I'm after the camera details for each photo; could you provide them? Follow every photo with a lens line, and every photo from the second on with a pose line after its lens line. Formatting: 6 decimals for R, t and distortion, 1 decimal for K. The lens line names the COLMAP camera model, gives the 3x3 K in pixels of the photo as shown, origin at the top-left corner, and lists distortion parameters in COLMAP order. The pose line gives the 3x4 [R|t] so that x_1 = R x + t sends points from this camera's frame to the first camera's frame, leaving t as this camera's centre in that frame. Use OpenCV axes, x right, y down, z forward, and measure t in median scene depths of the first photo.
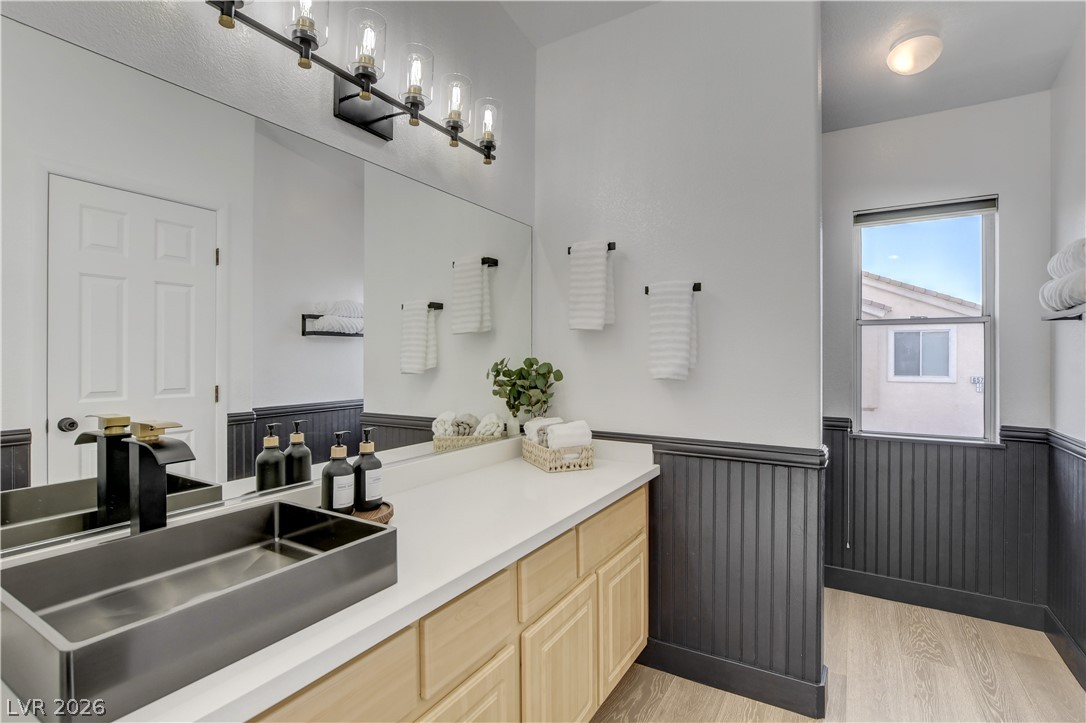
lens RADIAL K [[521.9, 0, 544.6], [0, 521.9, 352.3], [0, 0, 1]] dist [-0.030361, 0.000987]
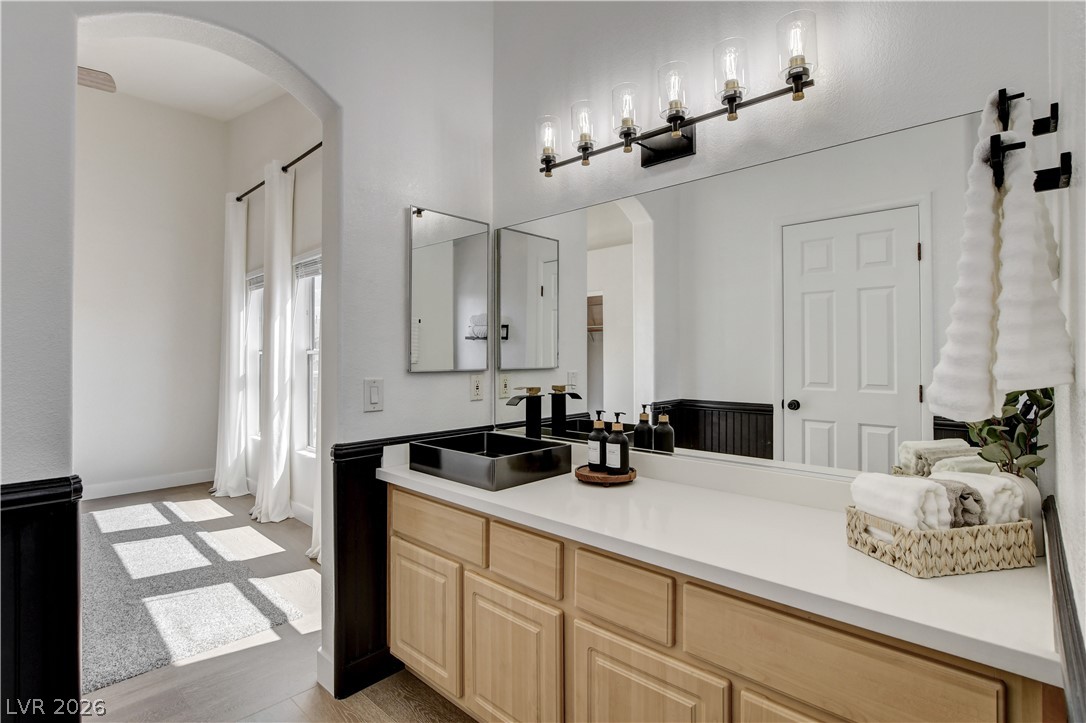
lens RADIAL K [[505.6, 0, 545.0], [0, 505.6, 338.9], [0, 0, 1]] dist [0.000356, 0.000149]
pose [[-0.207889, -0.033026, -0.977595, 0.834476], [0.012974, 0.999249, -0.036516, 0.008199], [0.978066, -0.020275, -0.207304, 0.970104]]
